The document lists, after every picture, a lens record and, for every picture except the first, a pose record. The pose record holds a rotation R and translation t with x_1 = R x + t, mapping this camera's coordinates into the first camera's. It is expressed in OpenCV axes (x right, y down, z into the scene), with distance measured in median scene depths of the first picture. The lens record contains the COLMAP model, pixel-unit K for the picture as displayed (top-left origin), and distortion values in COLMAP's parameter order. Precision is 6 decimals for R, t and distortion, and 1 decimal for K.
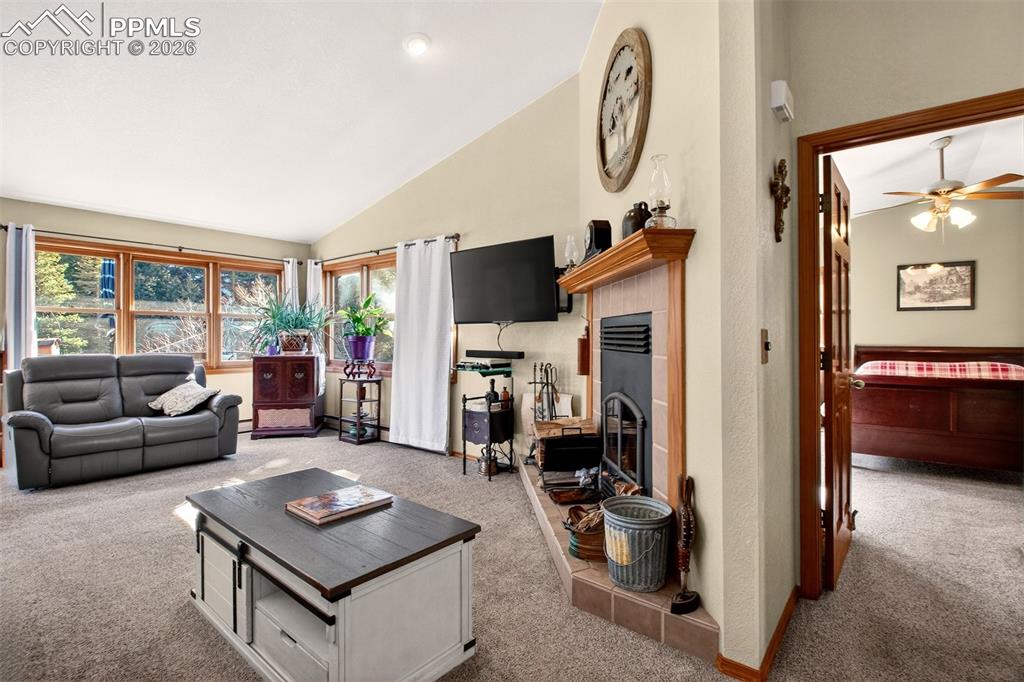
lens RADIAL K [[478.8, 0, 511.5], [0, 478.8, 336.2], [0, 0, 1]] dist [0.001648, -0.013737]
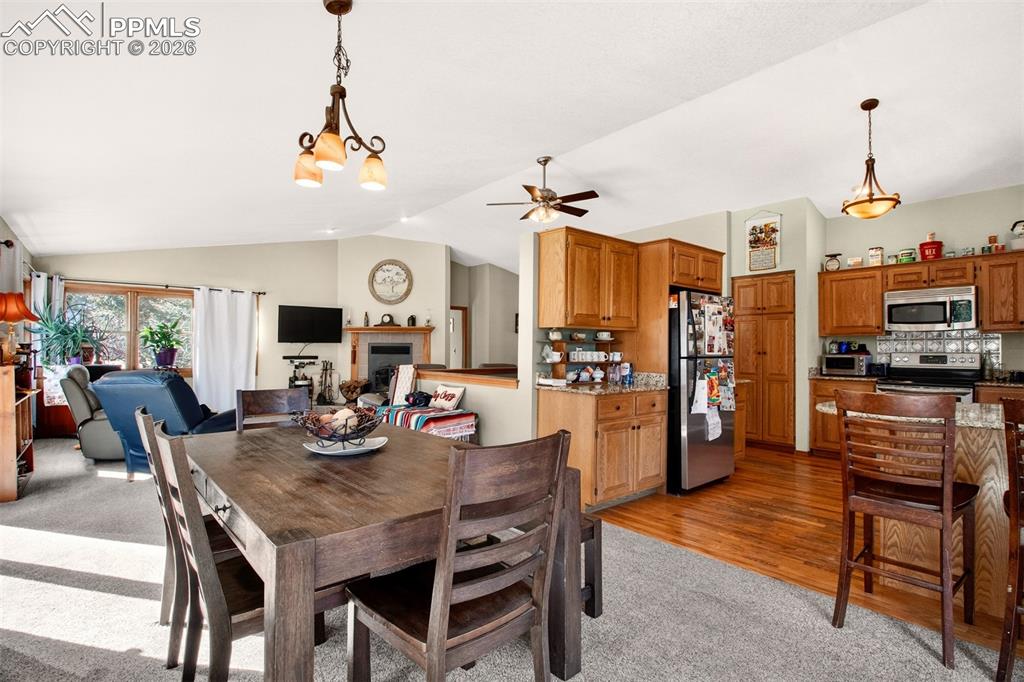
lens RADIAL K [[478.8, 0, 511.5], [0, 478.8, 336.2], [0, 0, 1]] dist [0.001648, -0.013737]
pose [[0.165217, 0.023603, 0.985975, -1.937934], [-0.004542, 0.999721, -0.023170, -0.010230], [-0.986247, -0.000651, 0.165278, -0.253824]]
